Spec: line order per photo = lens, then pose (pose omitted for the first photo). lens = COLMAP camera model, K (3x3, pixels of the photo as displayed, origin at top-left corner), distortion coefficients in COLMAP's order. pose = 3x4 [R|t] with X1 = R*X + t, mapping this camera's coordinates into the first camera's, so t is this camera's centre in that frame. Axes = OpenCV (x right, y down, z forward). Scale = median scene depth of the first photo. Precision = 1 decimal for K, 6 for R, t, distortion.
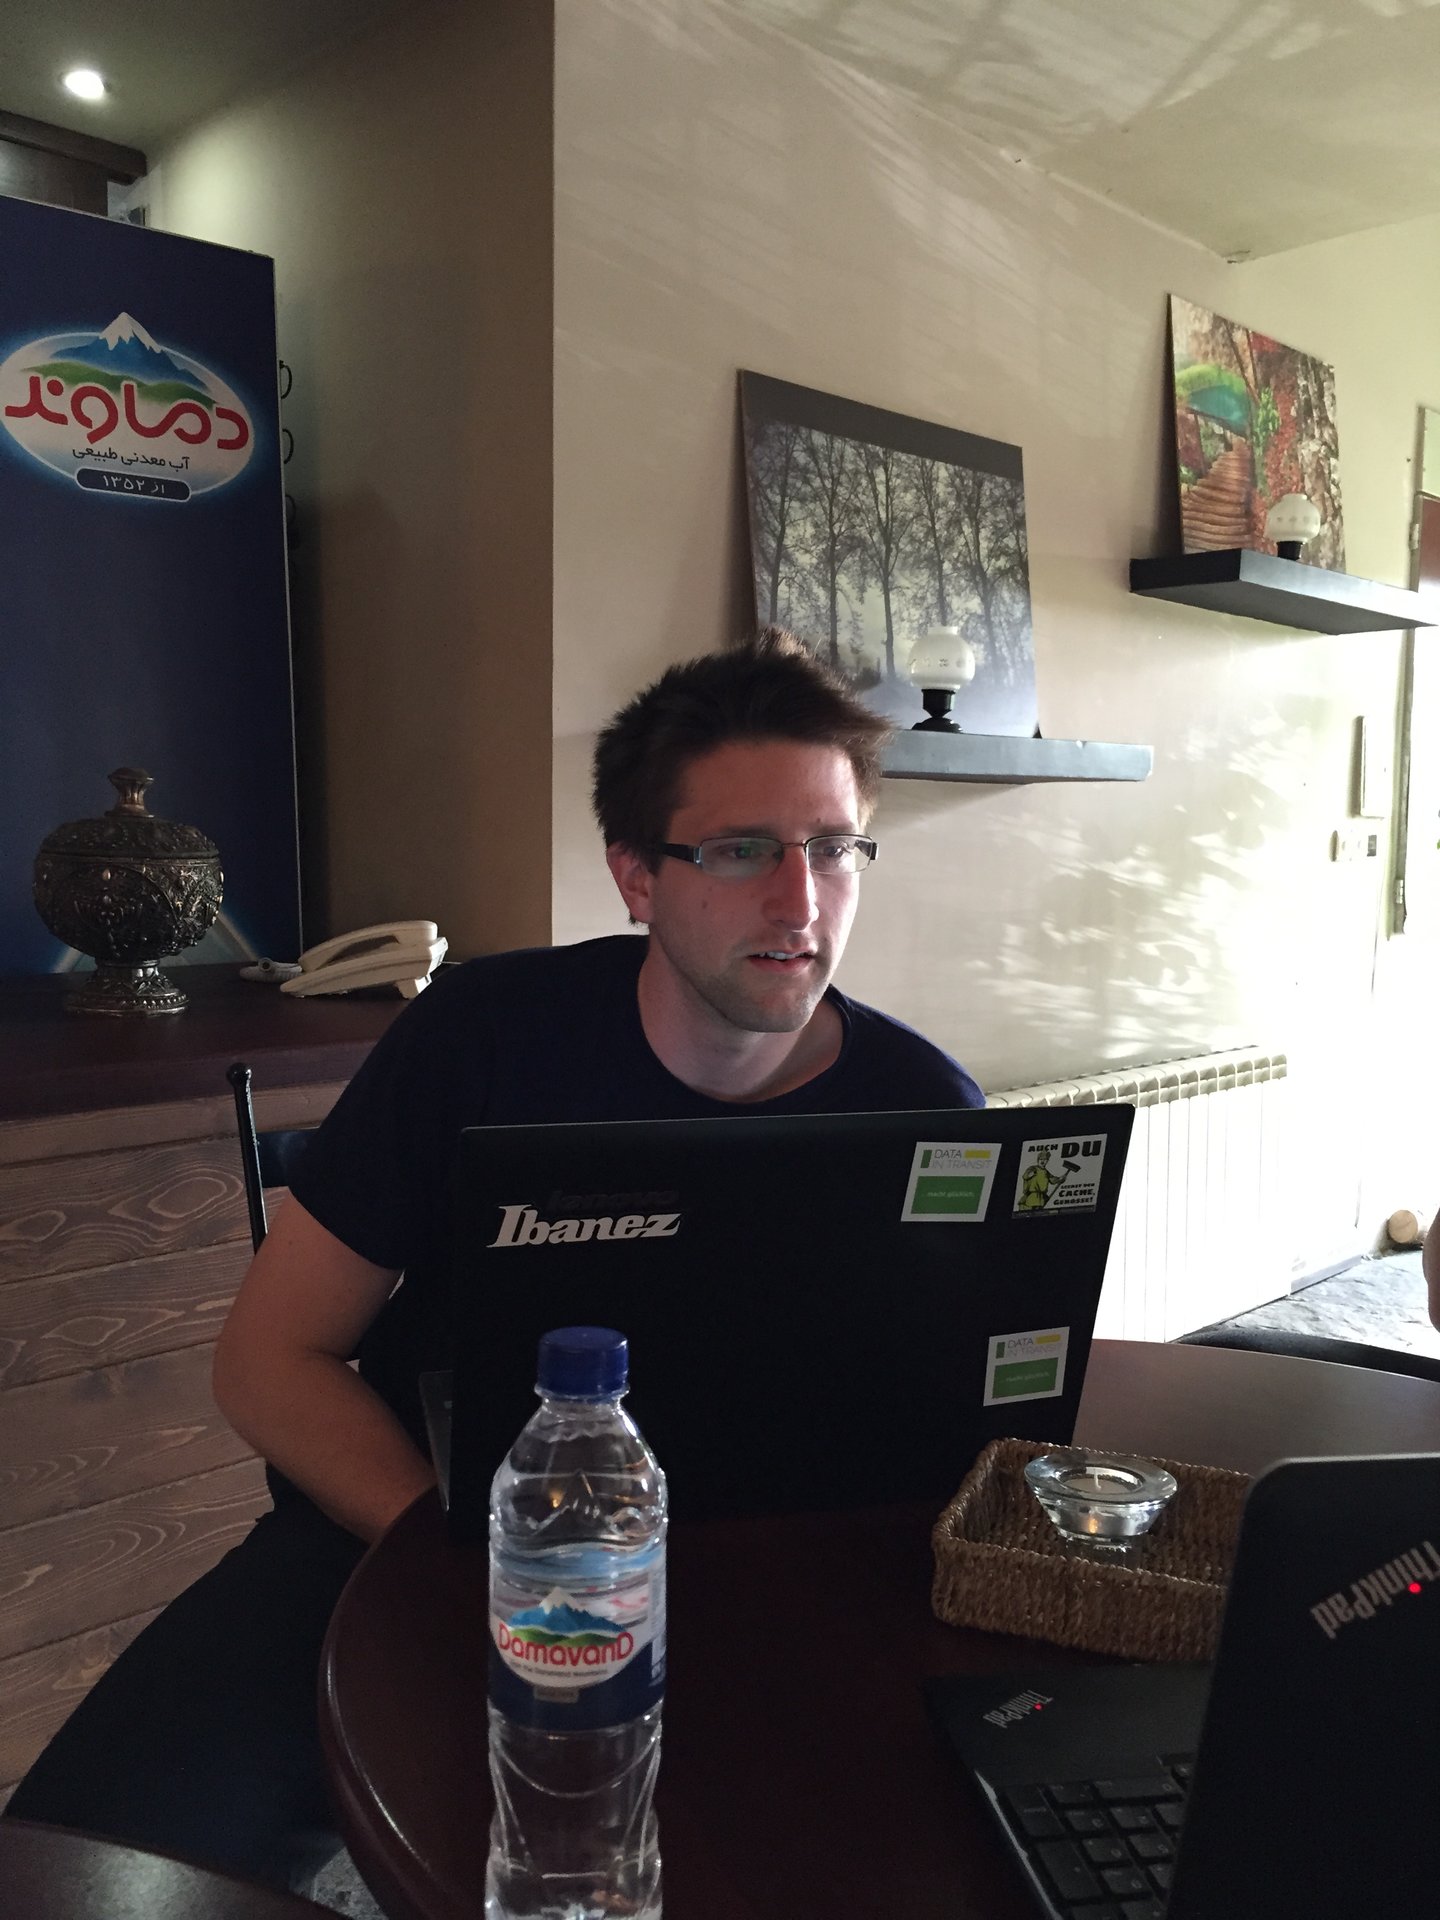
lens RADIAL K [[1613.6, 0, 729.9], [0, 1613.6, 957.5], [0, 0, 1]] dist [0.060074, -0.002112]
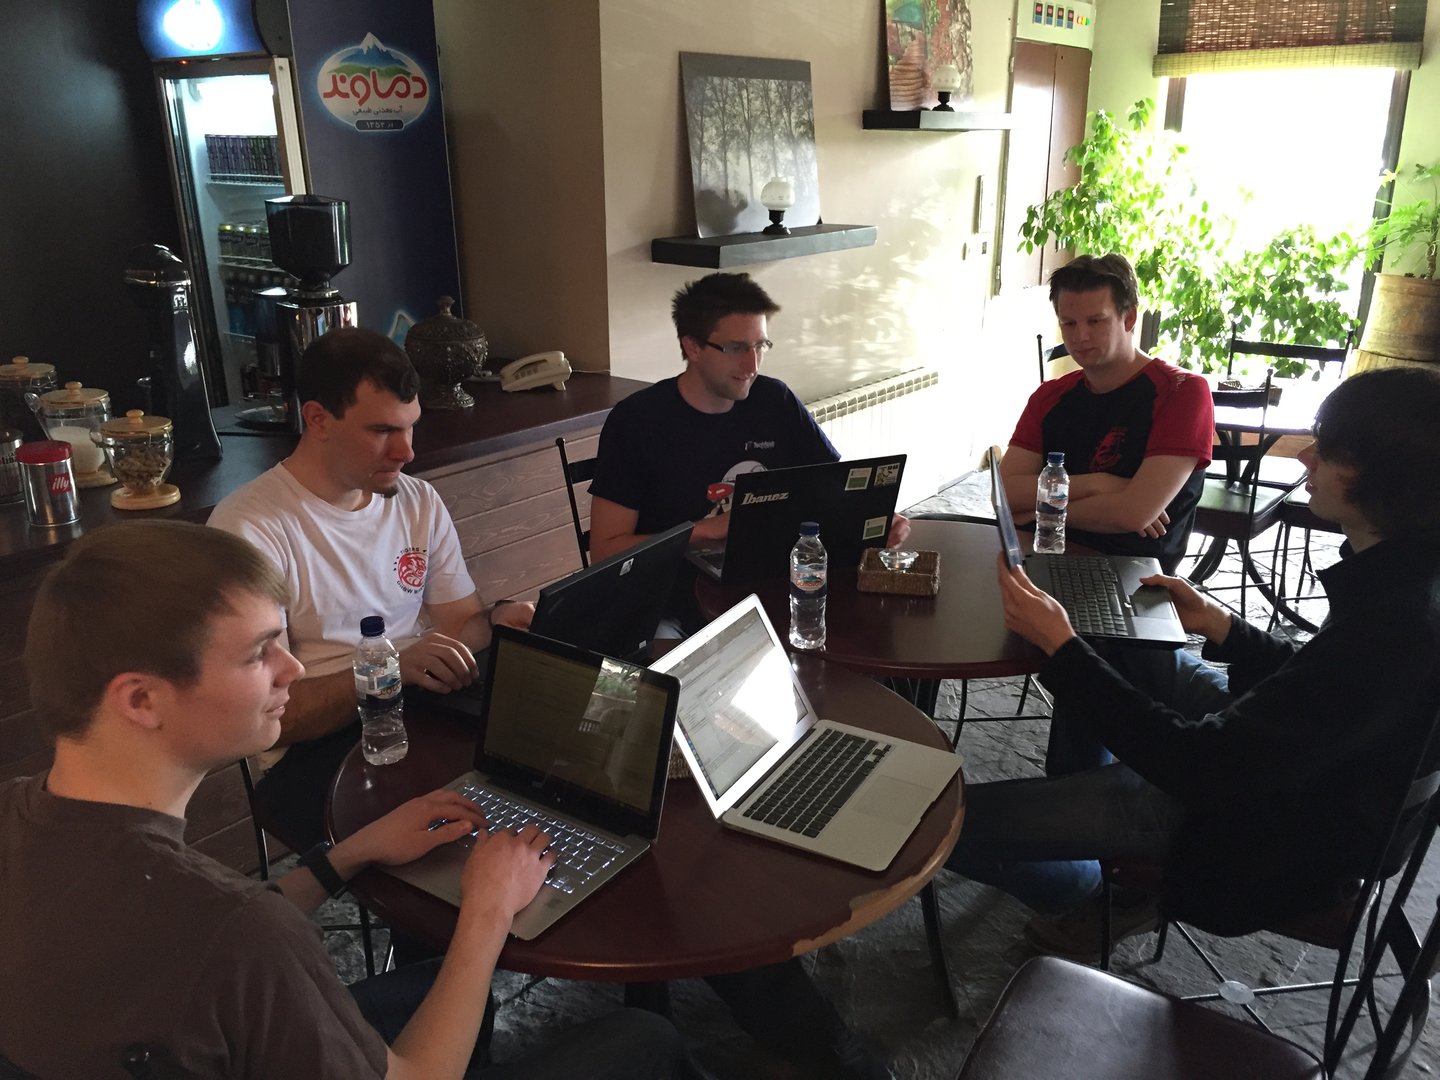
lens RADIAL K [[1210.2, 0, 716.0], [0, 1210.2, 540.6], [0, 0, 1]] dist [0.060074, -0.002112]
pose [[0.986910, -0.065279, 0.147471, -0.177757], [0.029381, 0.971890, 0.233594, -0.111943], [-0.158574, -0.226203, 0.961086, -0.480198]]
